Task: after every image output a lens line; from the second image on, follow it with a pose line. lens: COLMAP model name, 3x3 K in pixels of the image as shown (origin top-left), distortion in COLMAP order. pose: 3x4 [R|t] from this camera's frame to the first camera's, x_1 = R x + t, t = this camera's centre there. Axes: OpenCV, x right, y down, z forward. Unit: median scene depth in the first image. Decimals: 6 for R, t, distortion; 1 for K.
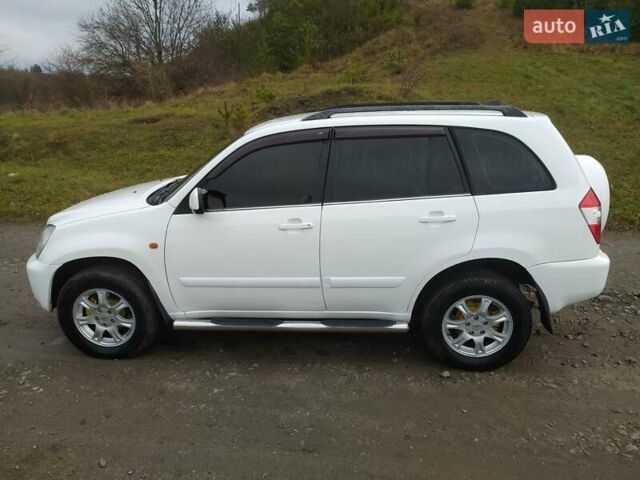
lens RADIAL K [[479.4, 0, 316.8], [0, 479.4, 237.7], [0, 0, 1]] dist [0.043519, -0.021880]
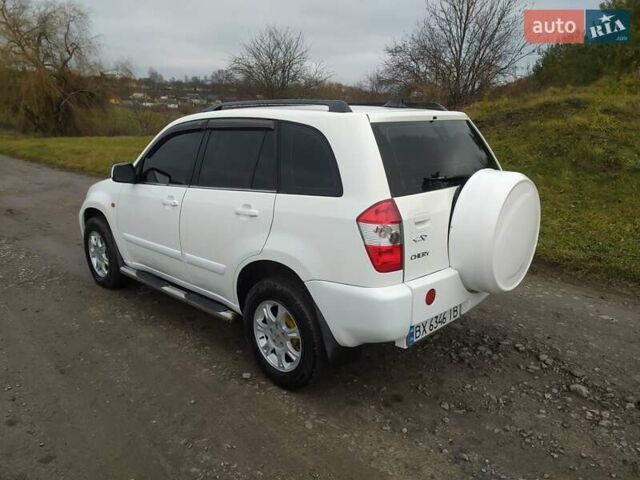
lens RADIAL K [[479.4, 0, 319.9], [0, 479.4, 238.9], [0, 0, 1]] dist [0.043519, -0.021880]
pose [[0.776023, 0.173623, -0.606336, 0.934784], [-0.196005, 0.980150, 0.029806, -0.042455], [0.599475, 0.095715, 0.794650, 0.301165]]
